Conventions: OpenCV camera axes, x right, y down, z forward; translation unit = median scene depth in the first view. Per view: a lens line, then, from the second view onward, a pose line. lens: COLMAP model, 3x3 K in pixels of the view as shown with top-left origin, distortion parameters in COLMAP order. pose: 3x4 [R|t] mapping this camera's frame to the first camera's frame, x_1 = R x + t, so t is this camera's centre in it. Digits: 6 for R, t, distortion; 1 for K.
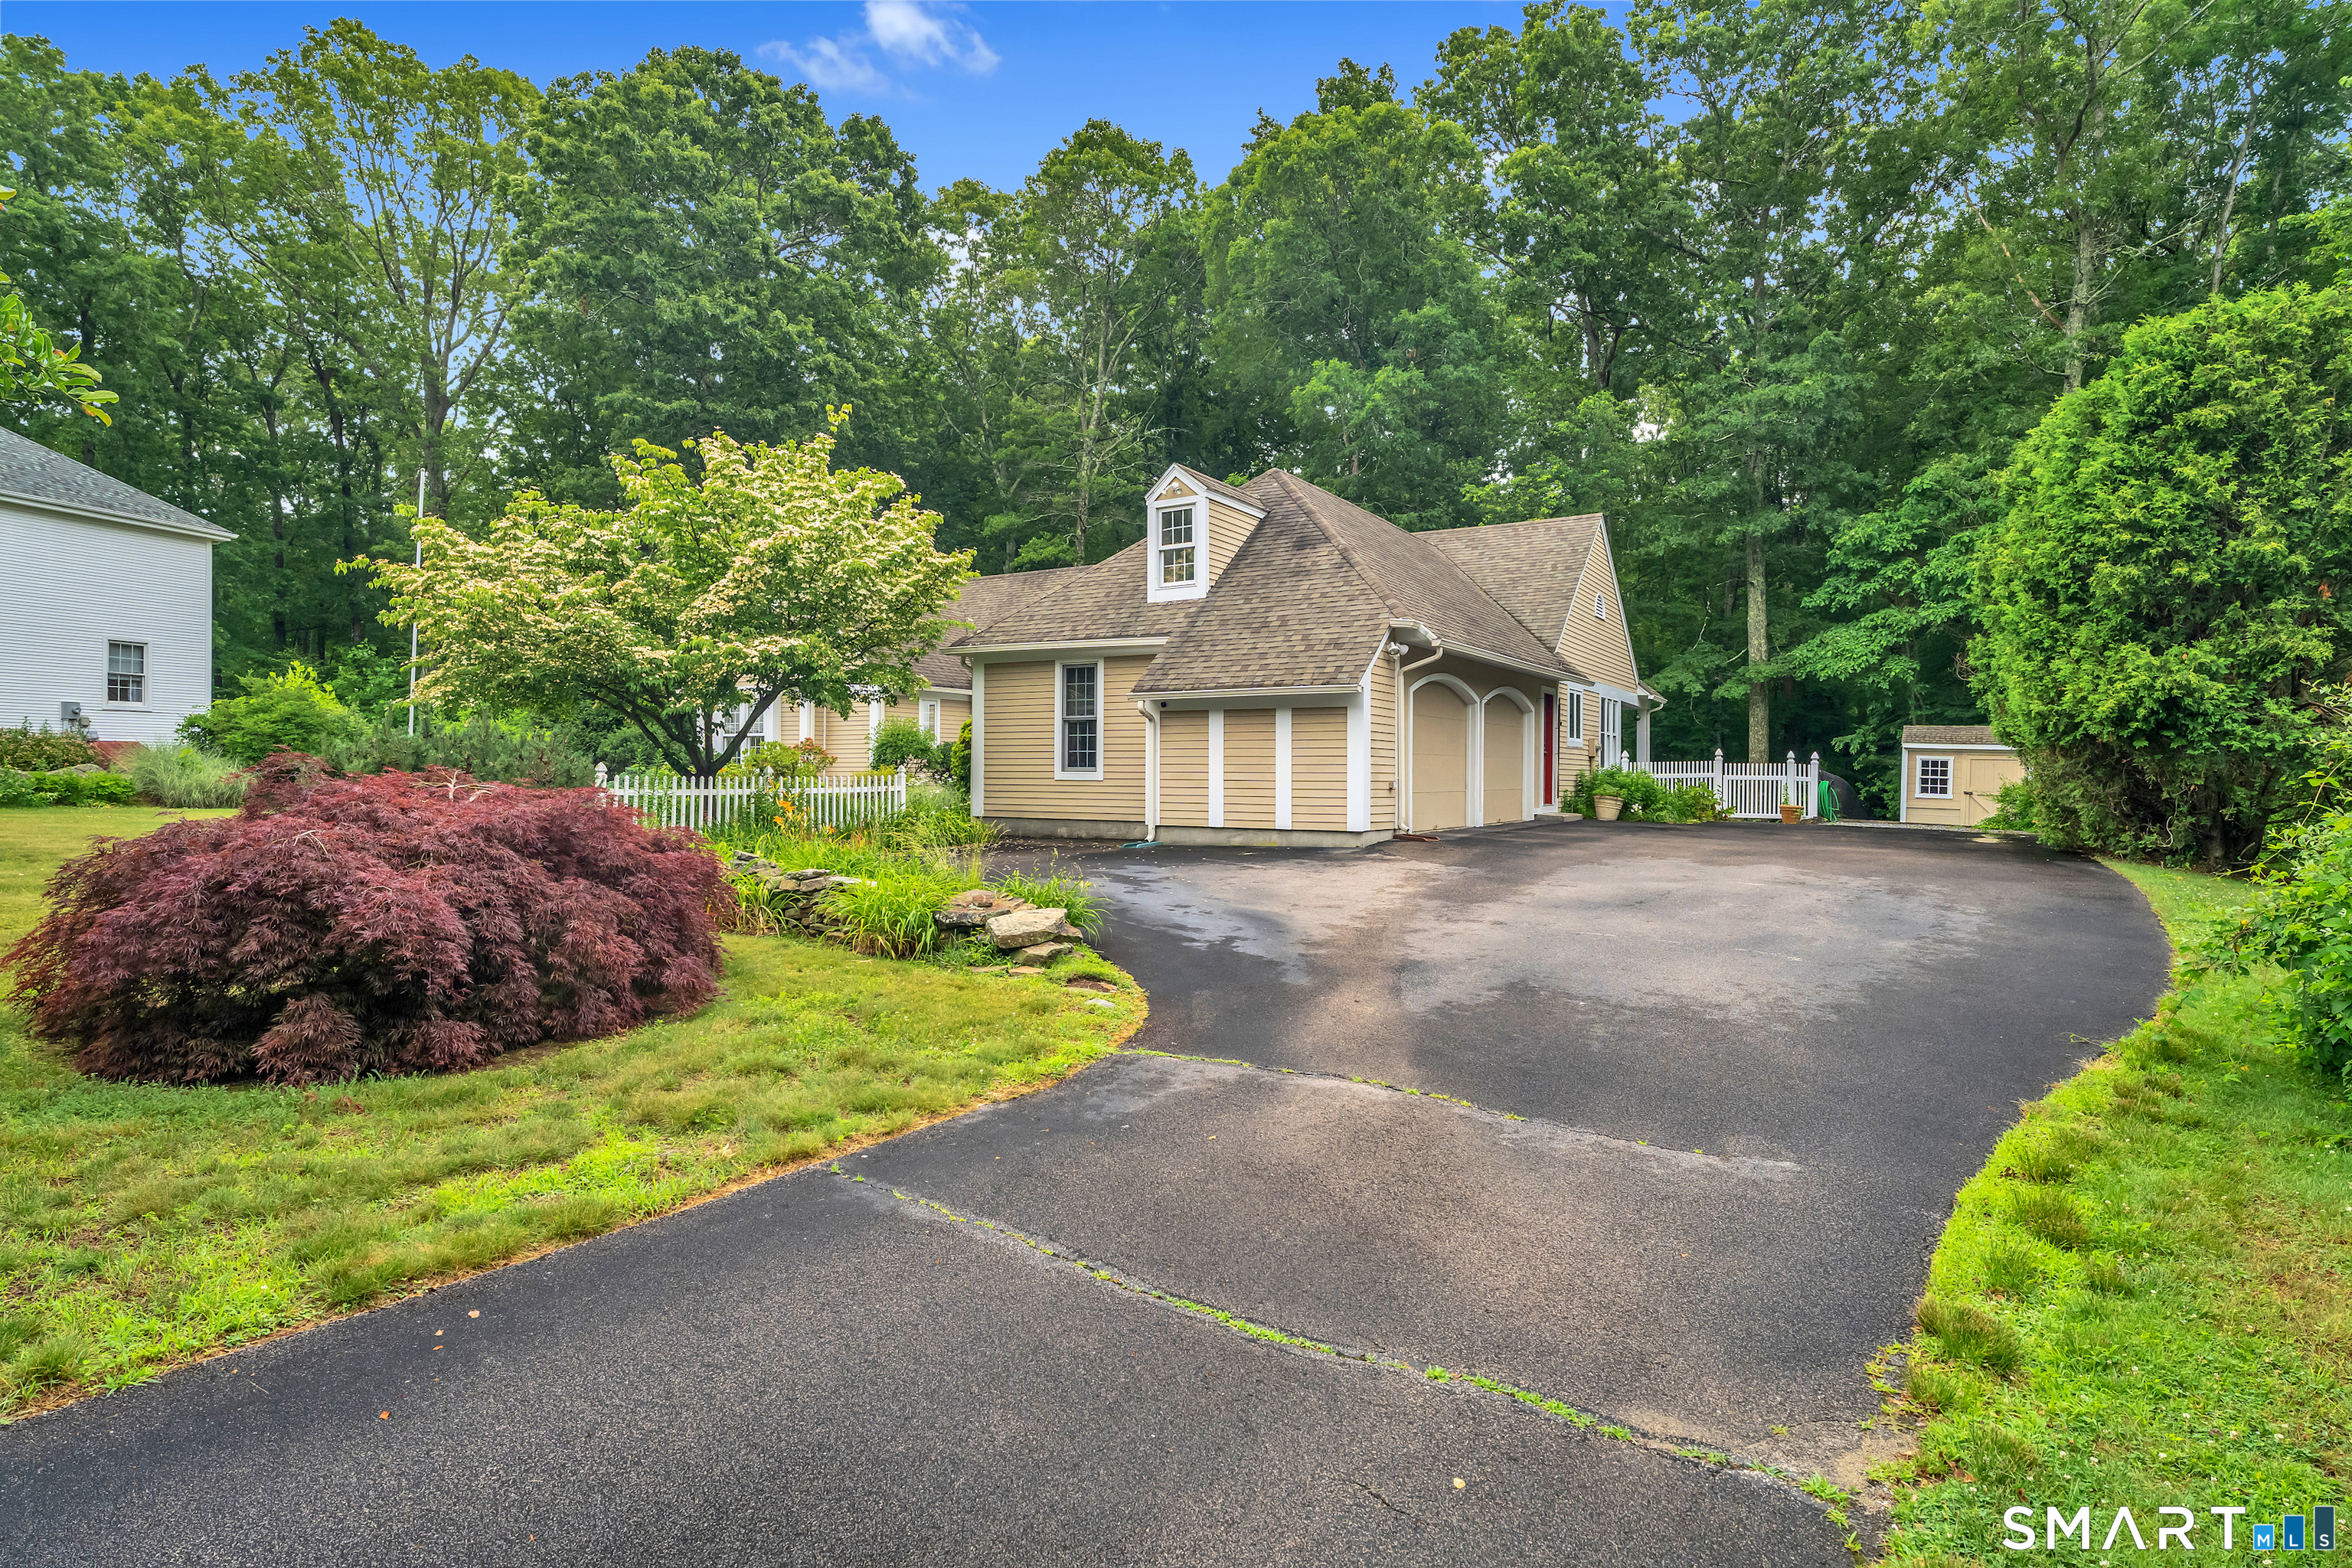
lens RADIAL K [[1235.6, 0, 1170.5], [0, 1235.6, 782.4], [0, 0, 1]] dist [0.002227, 0.001320]
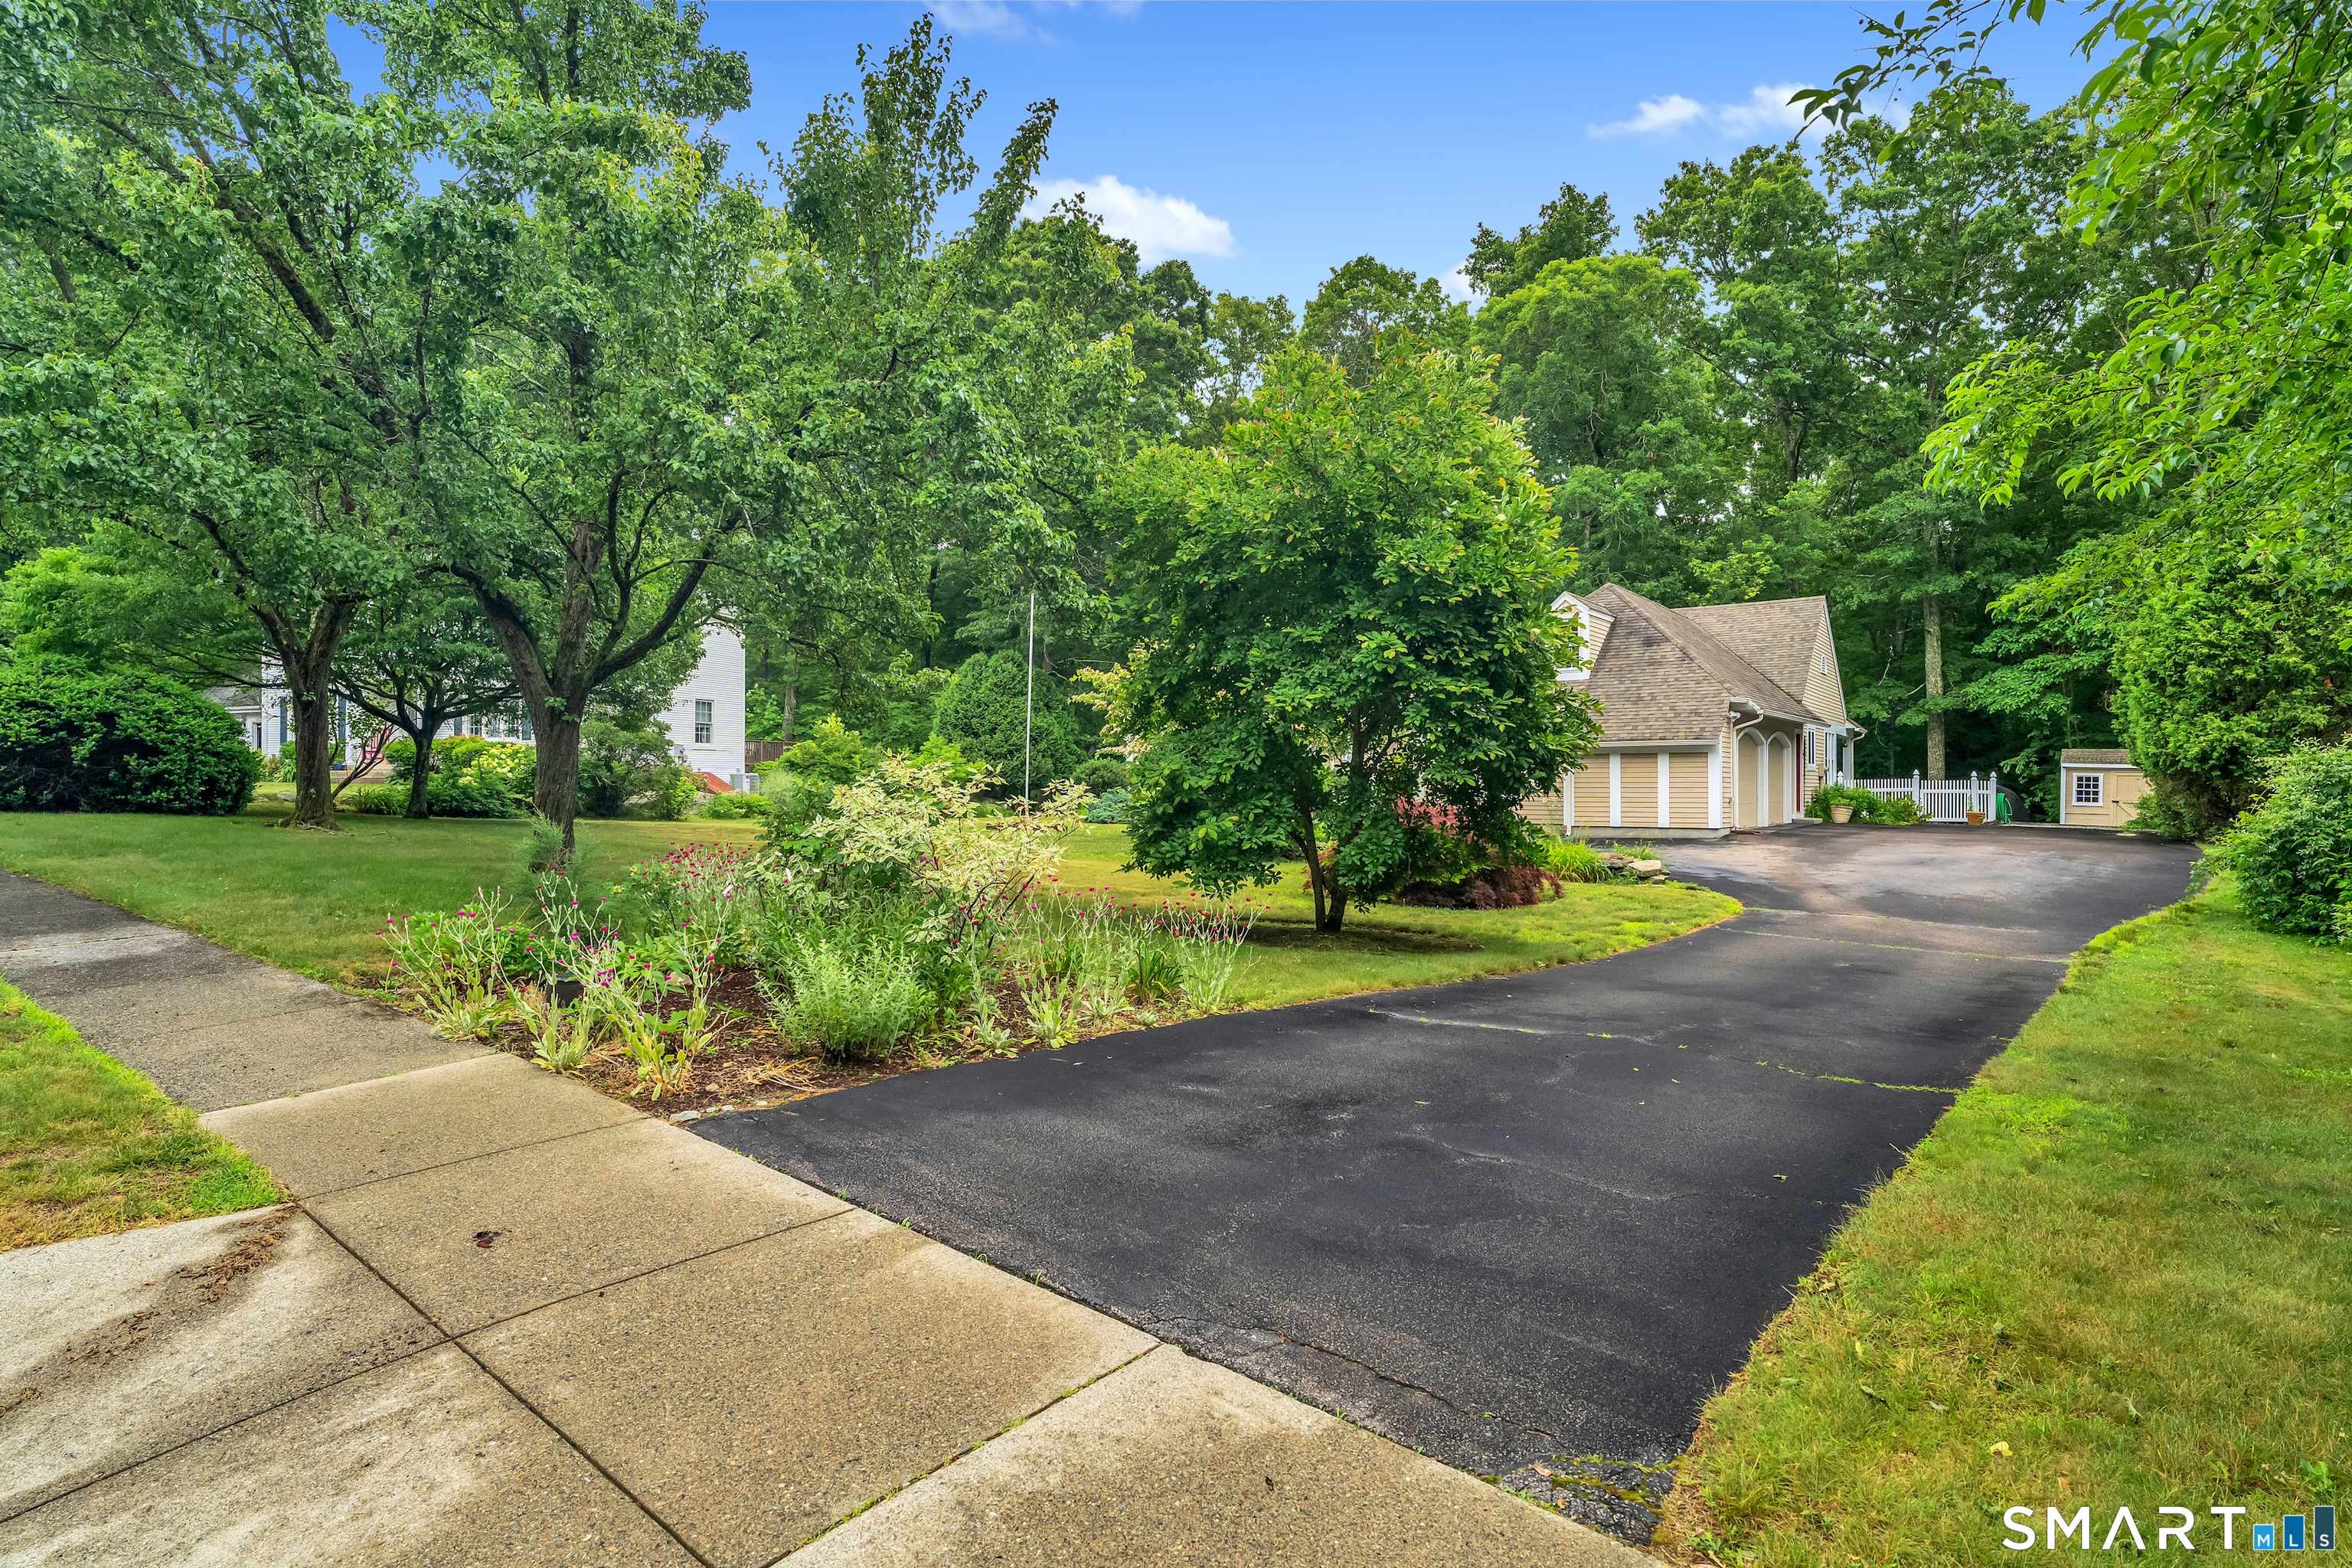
lens RADIAL K [[1235.6, 0, 1182.0], [0, 1235.6, 790.7], [0, 0, 1]] dist [0.002227, 0.001320]
pose [[0.997002, -0.006680, -0.077090, -0.287245], [0.006540, 0.999976, -0.002069, -0.007763], [0.077102, 0.001558, 0.997022, -0.463059]]
